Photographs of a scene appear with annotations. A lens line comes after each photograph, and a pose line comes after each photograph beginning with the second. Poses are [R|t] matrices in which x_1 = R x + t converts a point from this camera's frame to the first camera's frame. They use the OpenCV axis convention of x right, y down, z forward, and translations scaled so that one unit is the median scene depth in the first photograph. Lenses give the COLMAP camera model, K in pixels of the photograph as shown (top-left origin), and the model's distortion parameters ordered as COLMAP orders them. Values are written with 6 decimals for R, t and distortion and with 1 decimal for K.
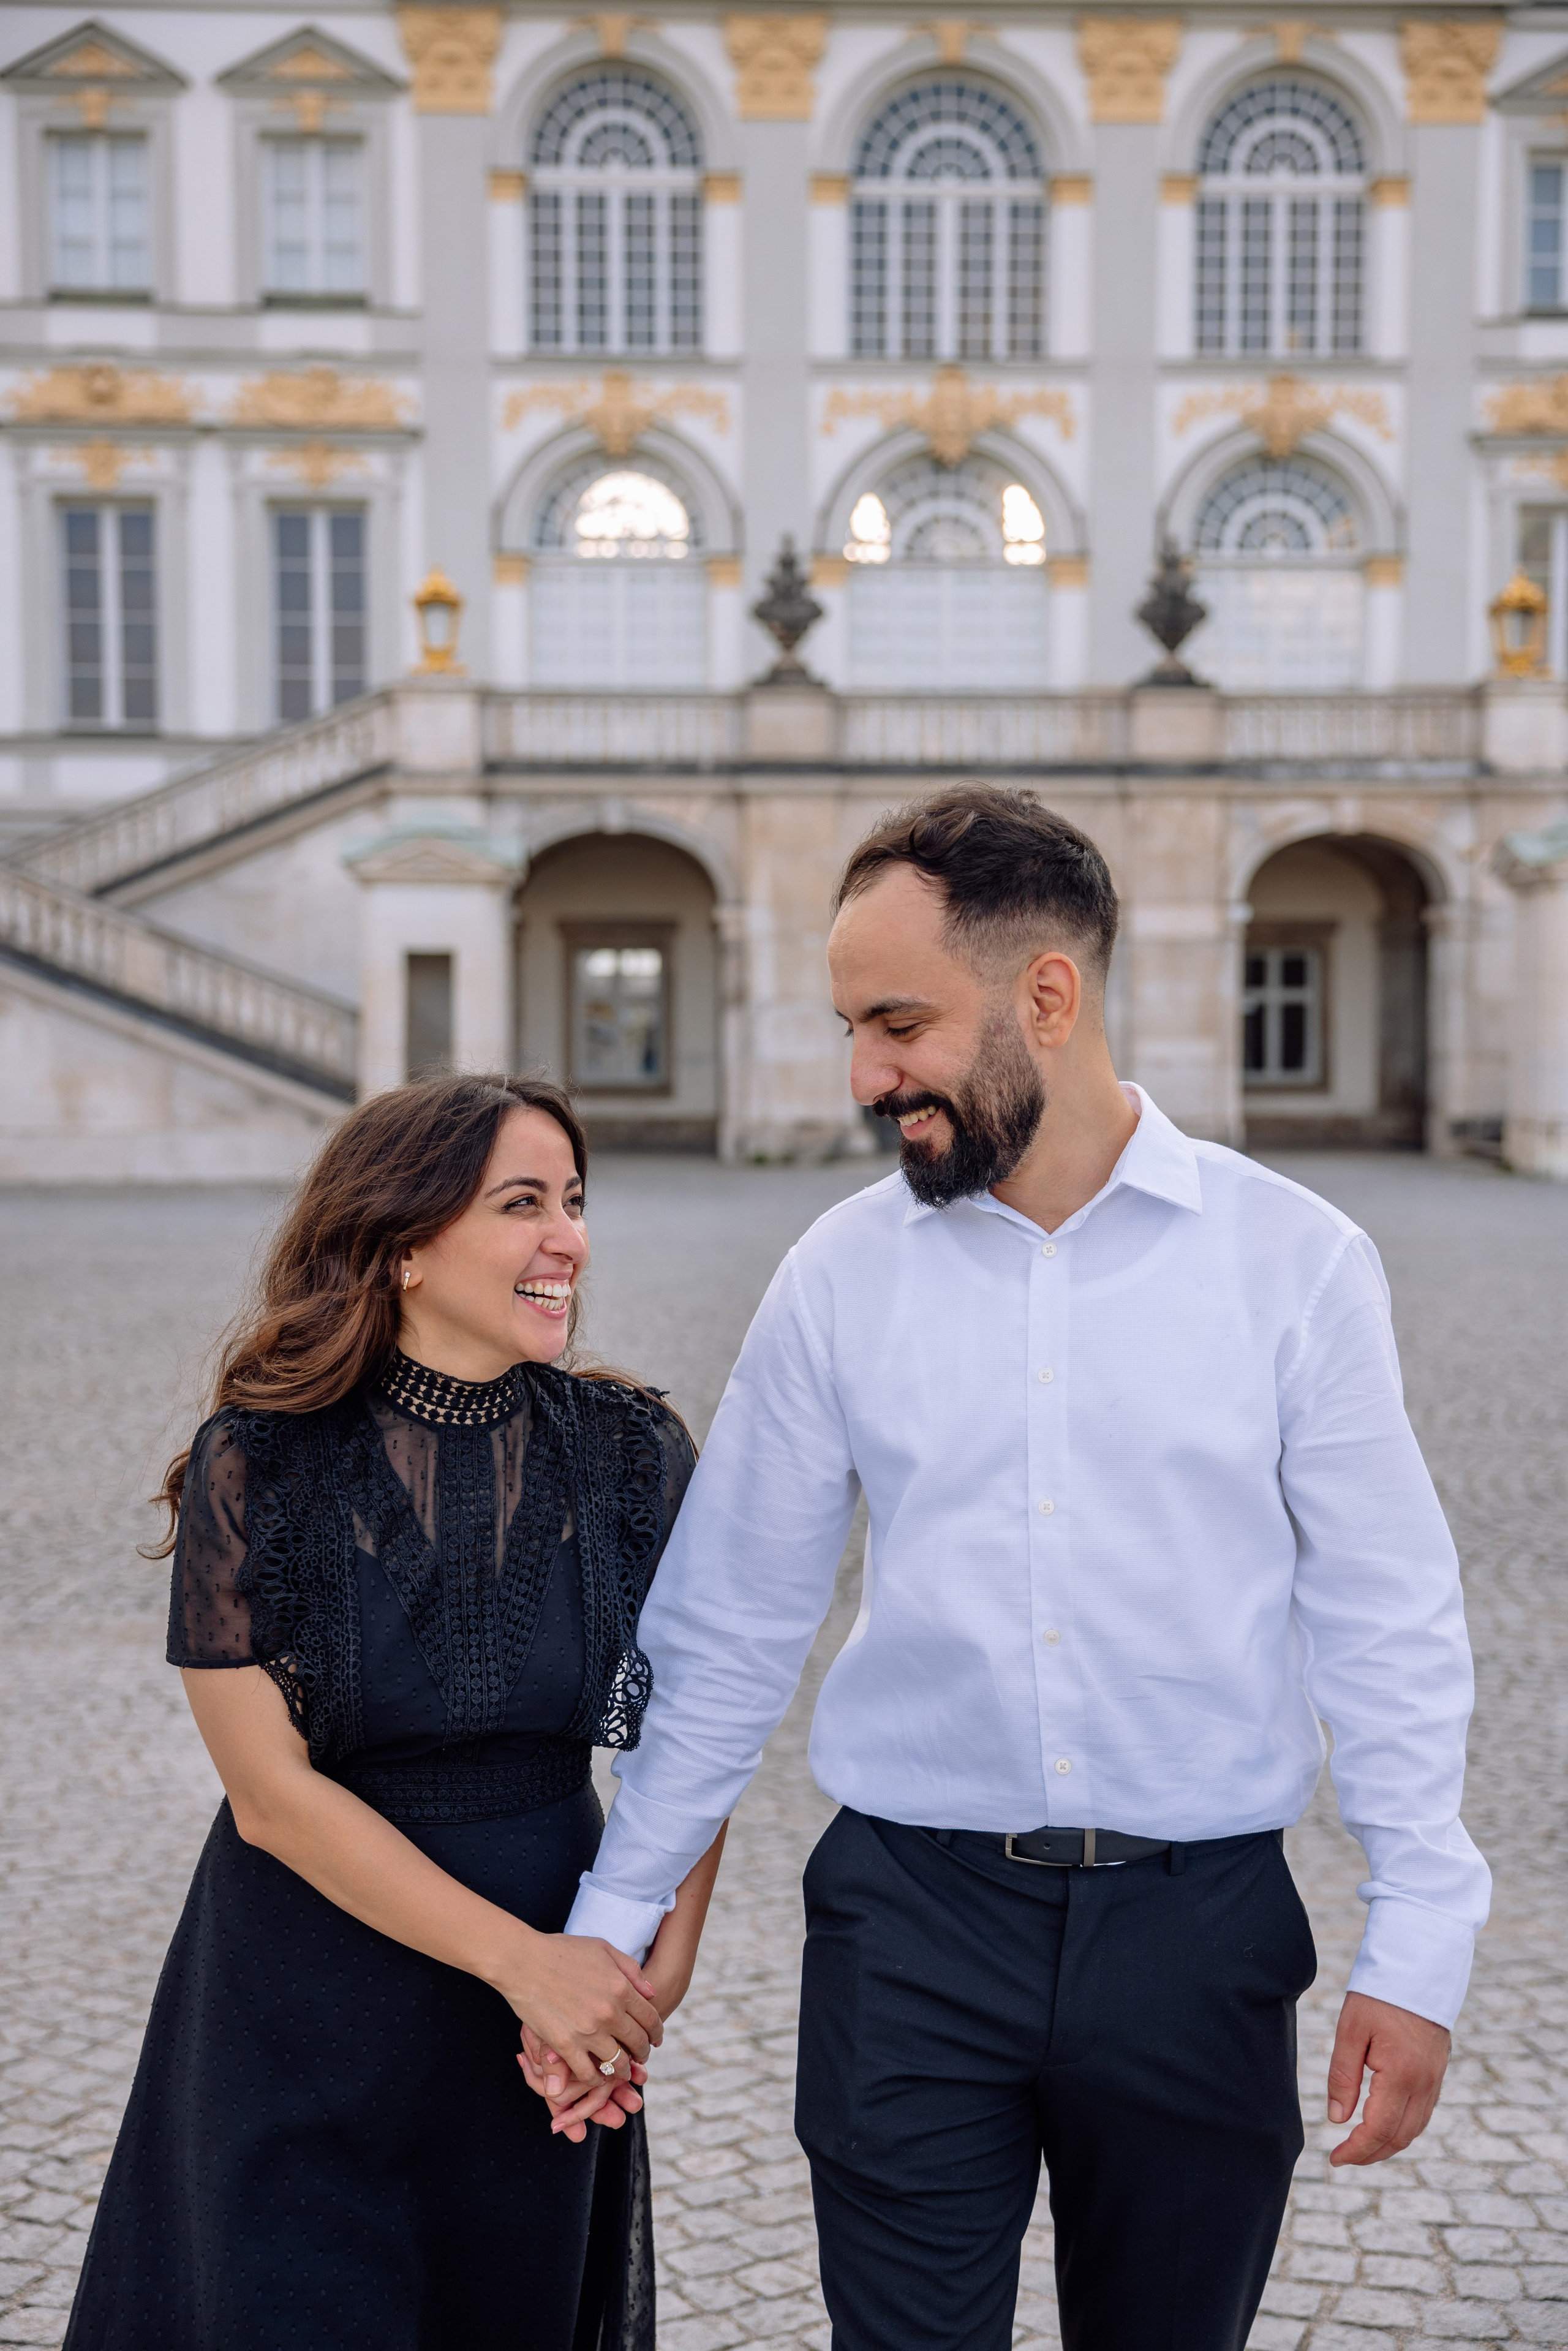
lens RADIAL K [[2879.8, 0, 771.3], [0, 2879.8, 1166.1], [0, 0, 1]] dist [0.074290, 0.000000]
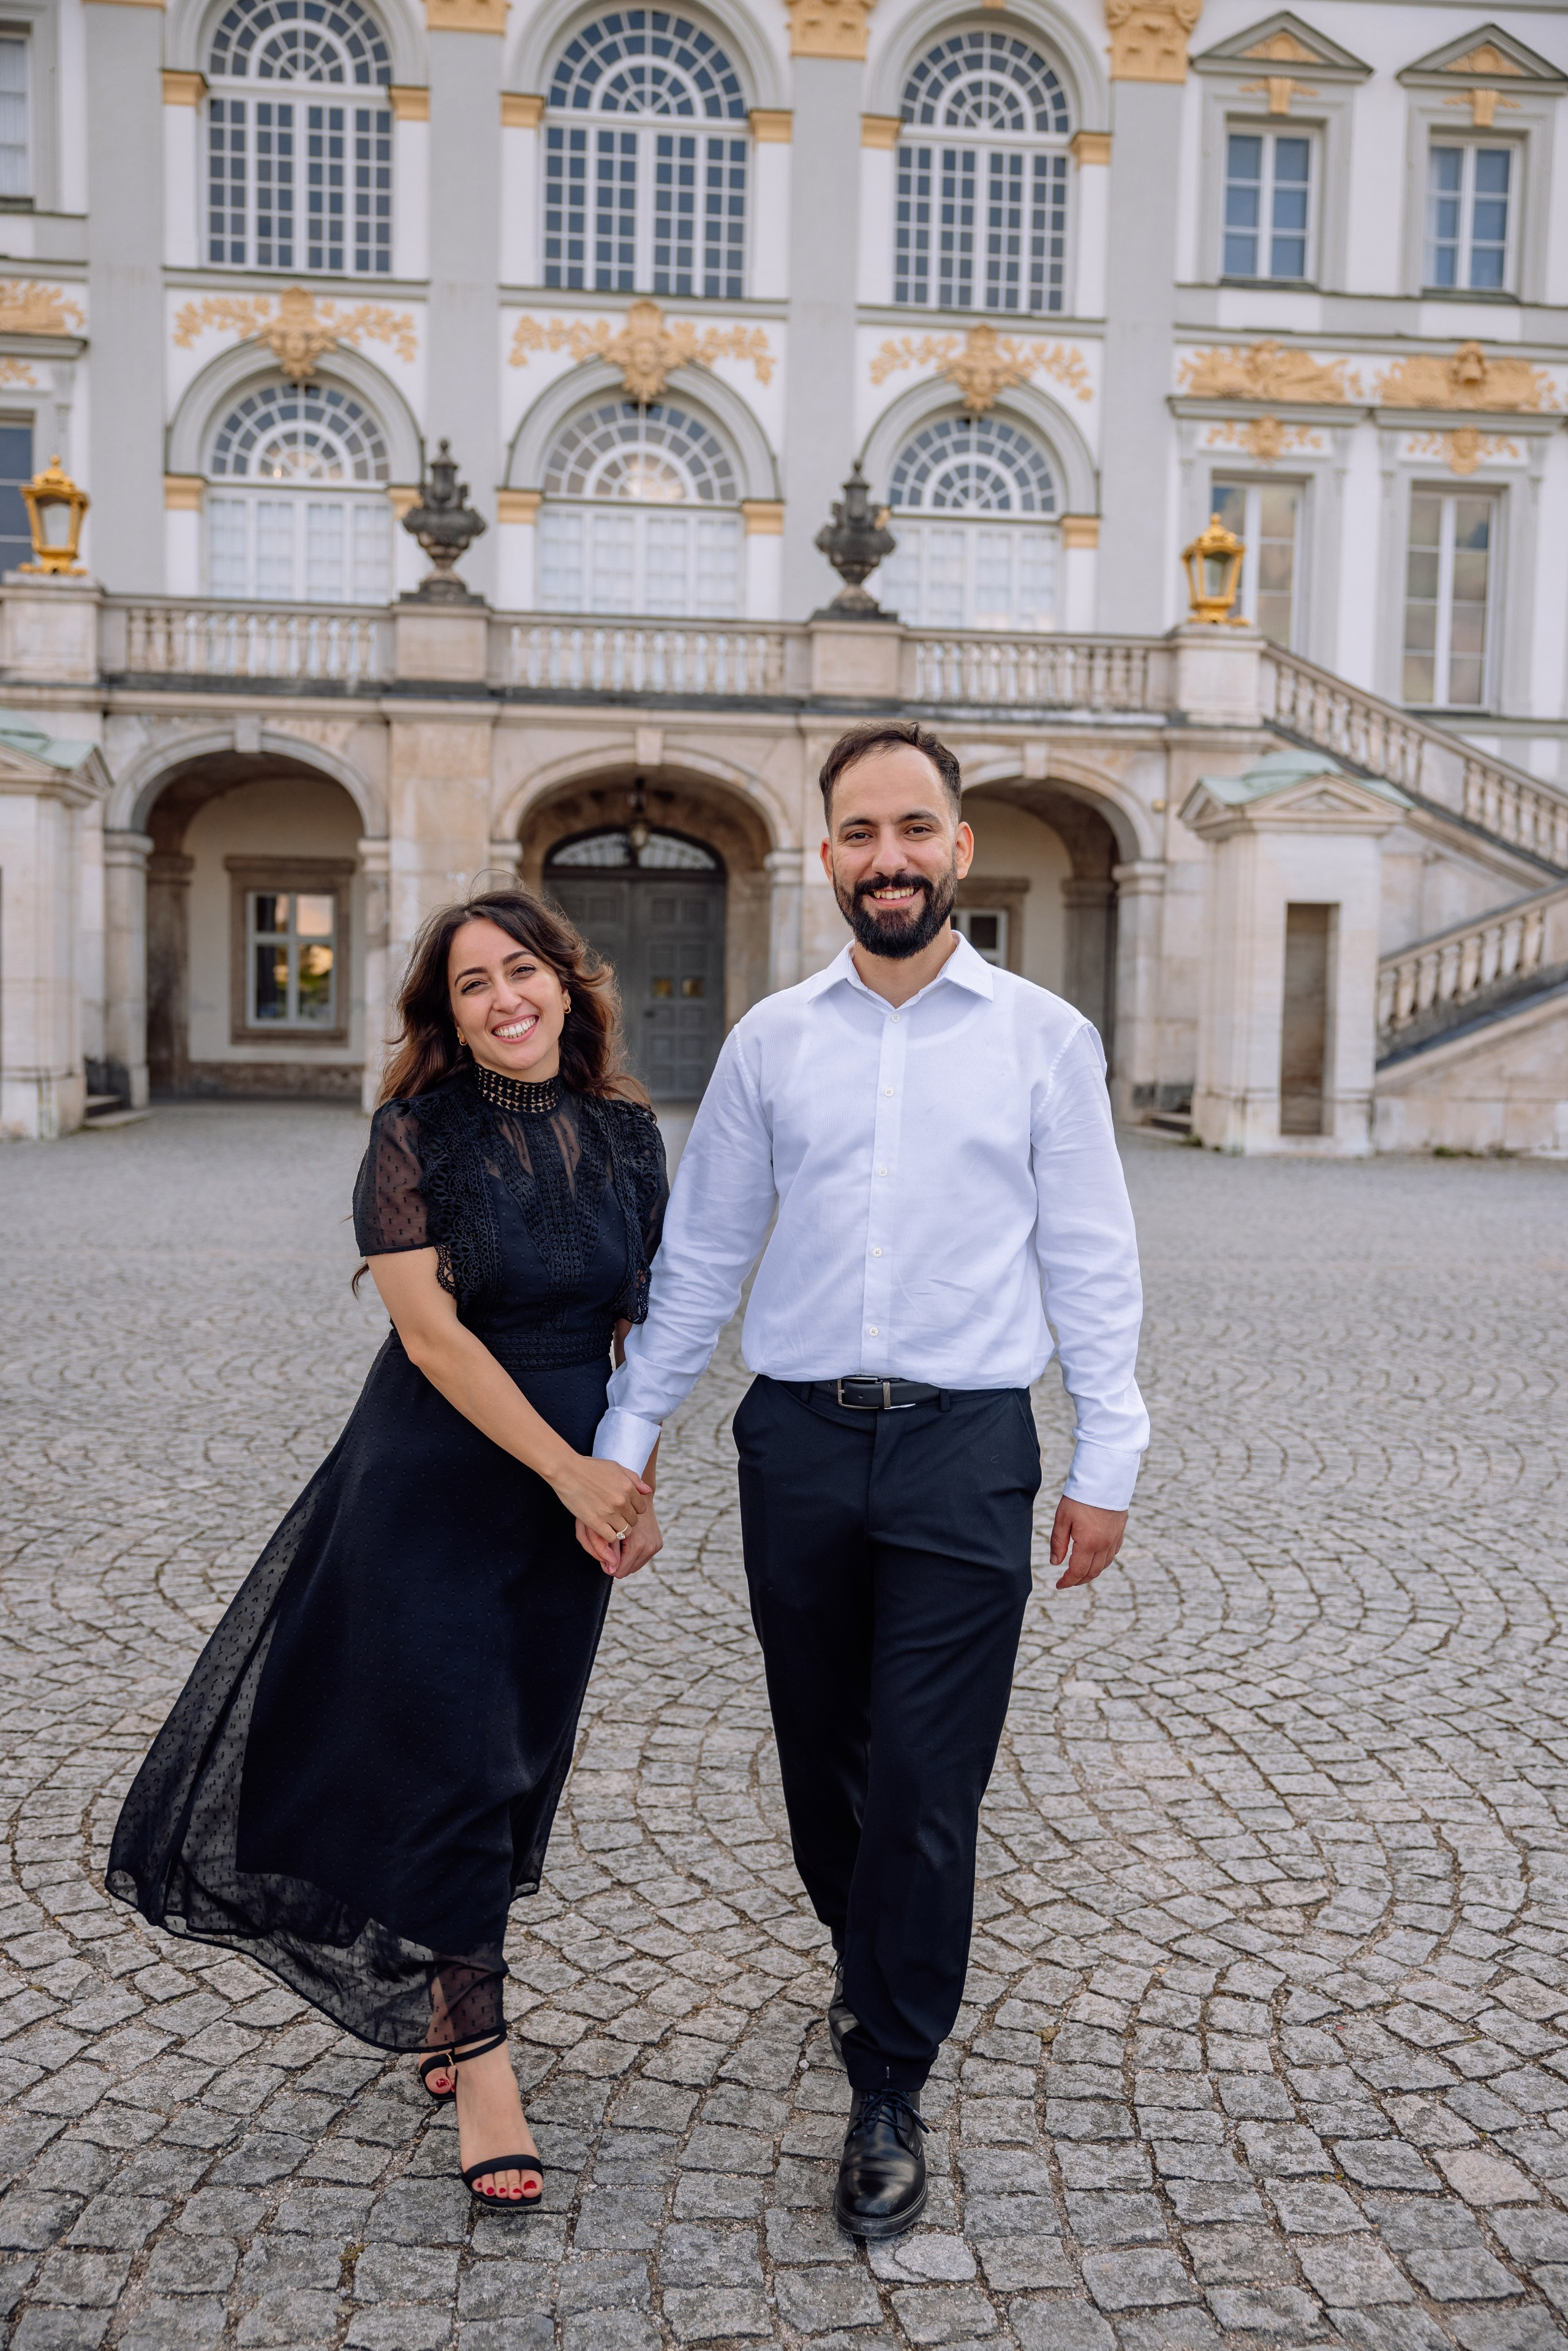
lens RADIAL K [[2047.8, 0, 789.5], [0, 2047.8, 1186.0], [0, 0, 1]] dist [-0.034955, 0.036838]
pose [[0.997651, 0.015953, 0.066618, 0.069800], [-0.018908, 0.998854, 0.043964, -0.009153], [-0.065840, -0.045120, 0.996810, 0.301652]]
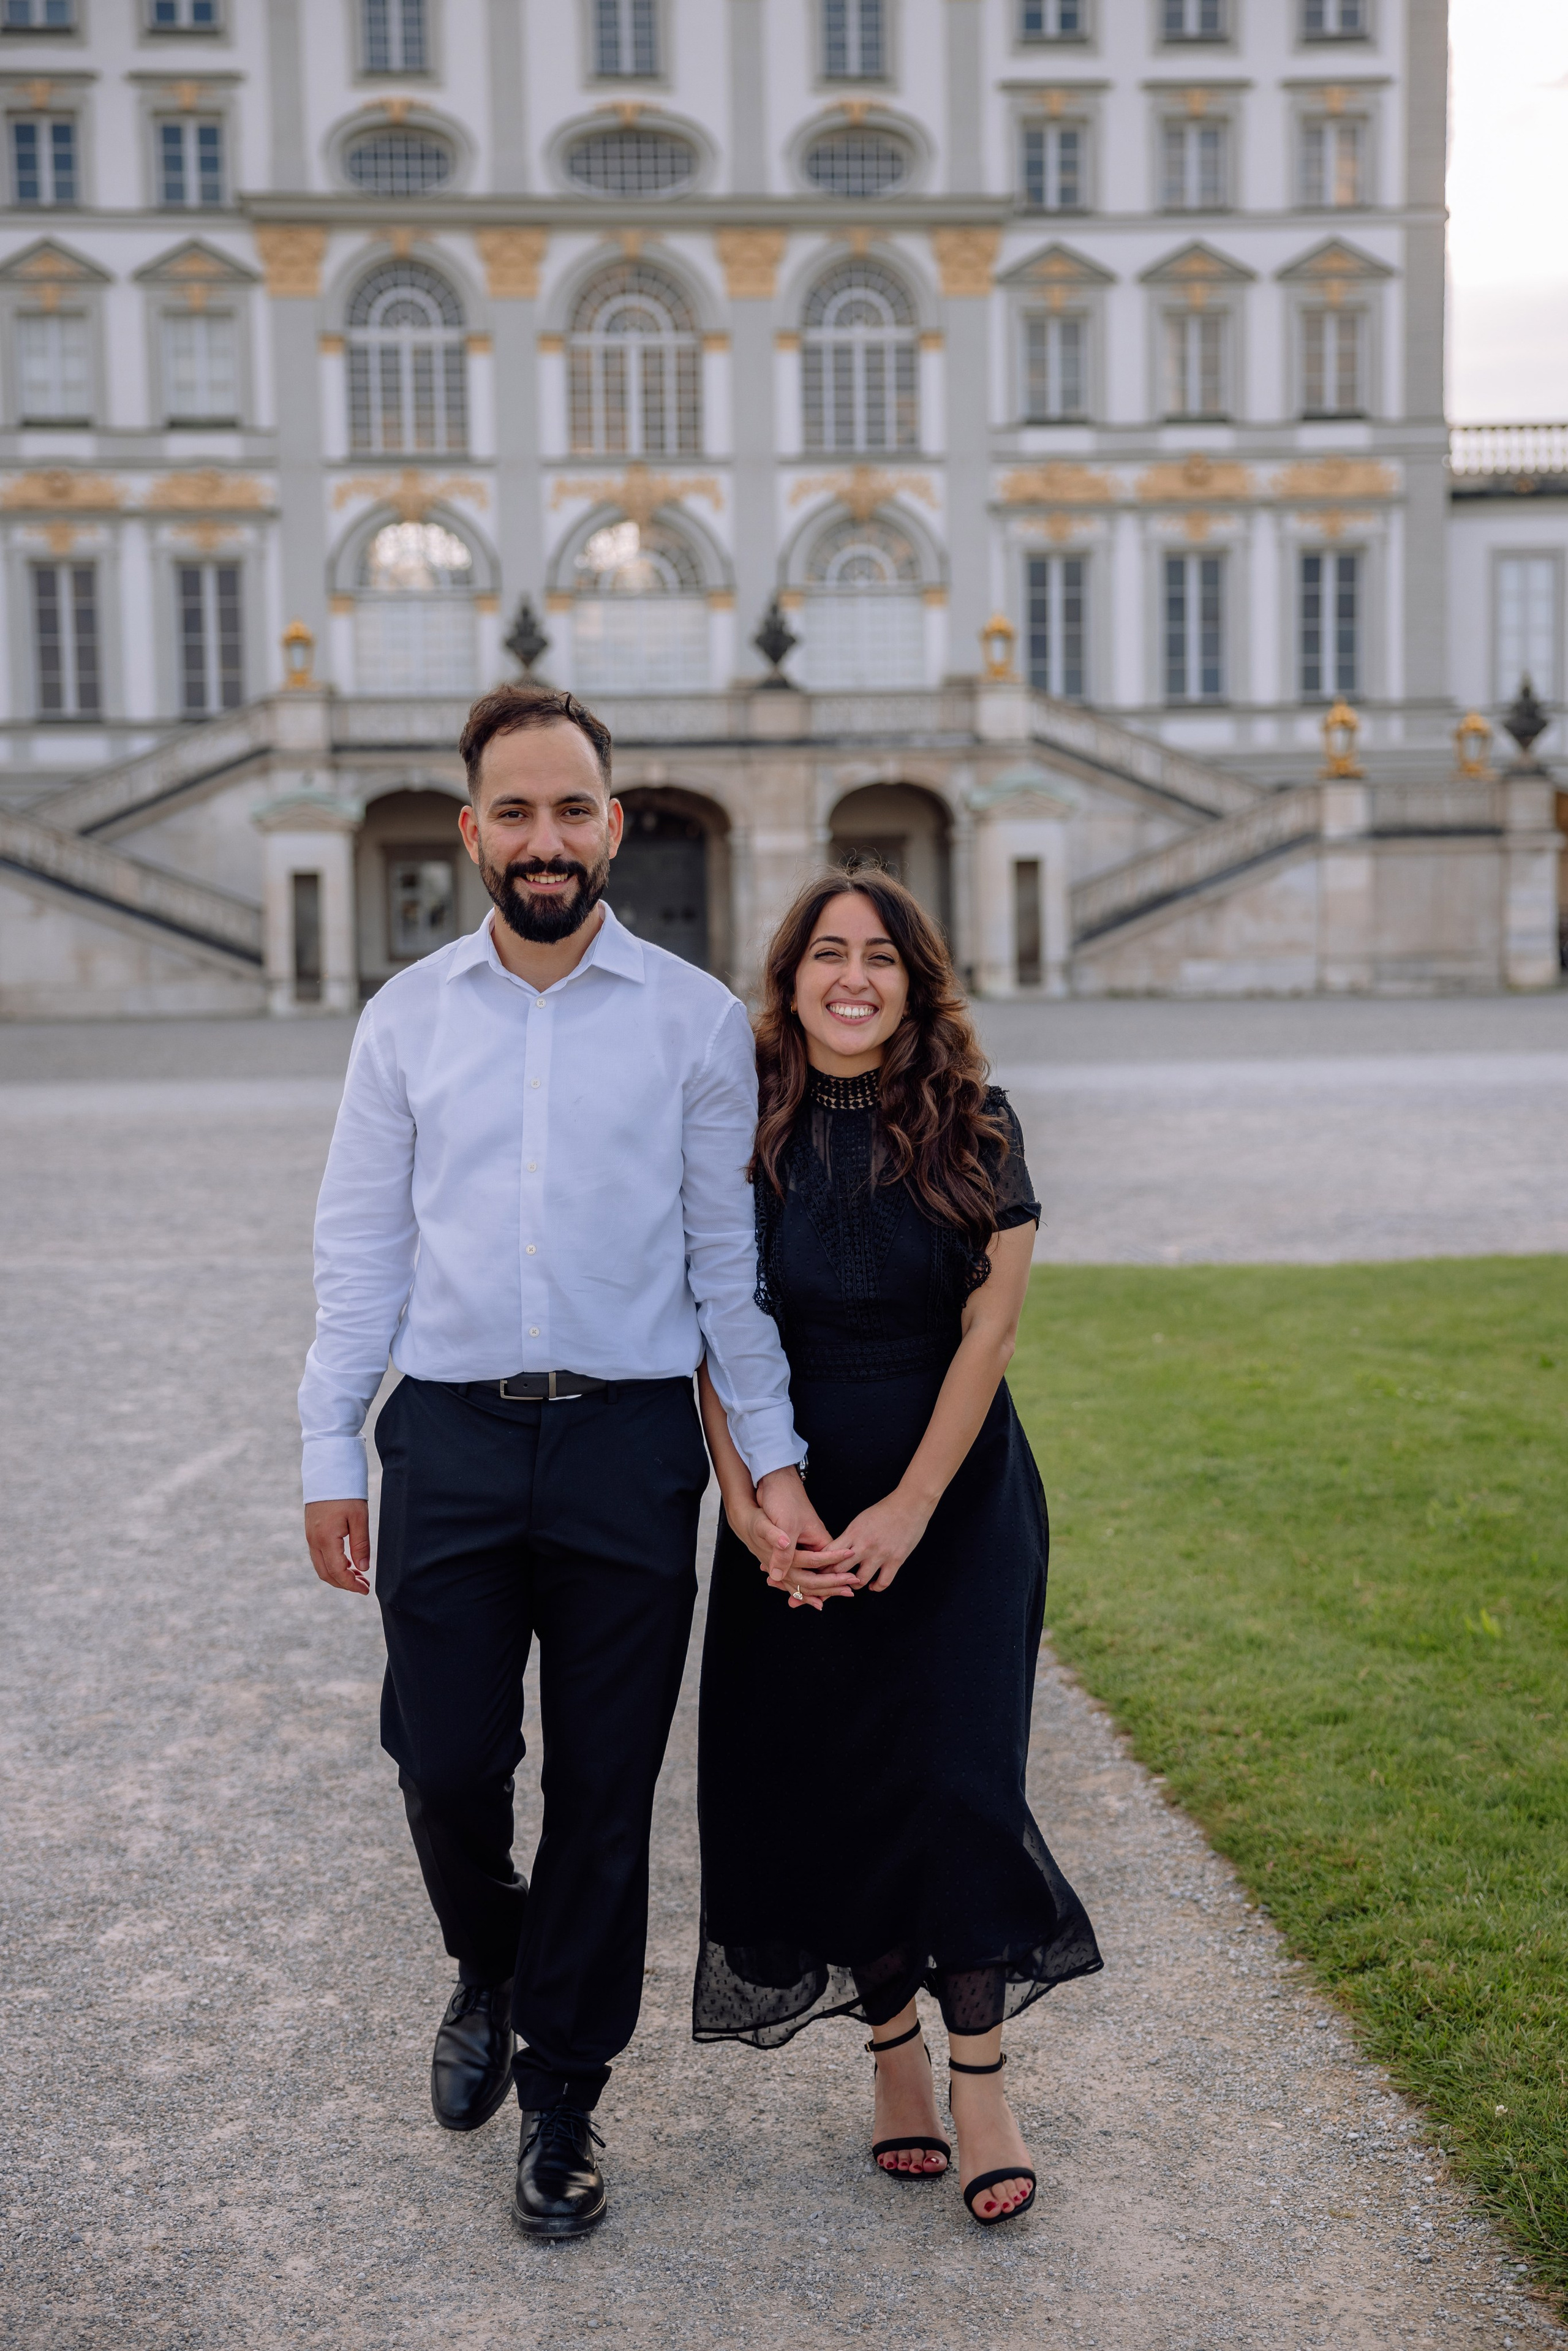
lens RADIAL K [[3522.9, 0, 785.0], [0, 3522.9, 1162.7], [0, 0, 1]] dist [0.136614, 0.000000]
pose [[0.998598, -0.021465, 0.048377, 0.042363], [0.020160, 0.999424, 0.027303, 0.033465], [-0.048935, -0.026289, 0.998456, -0.822913]]
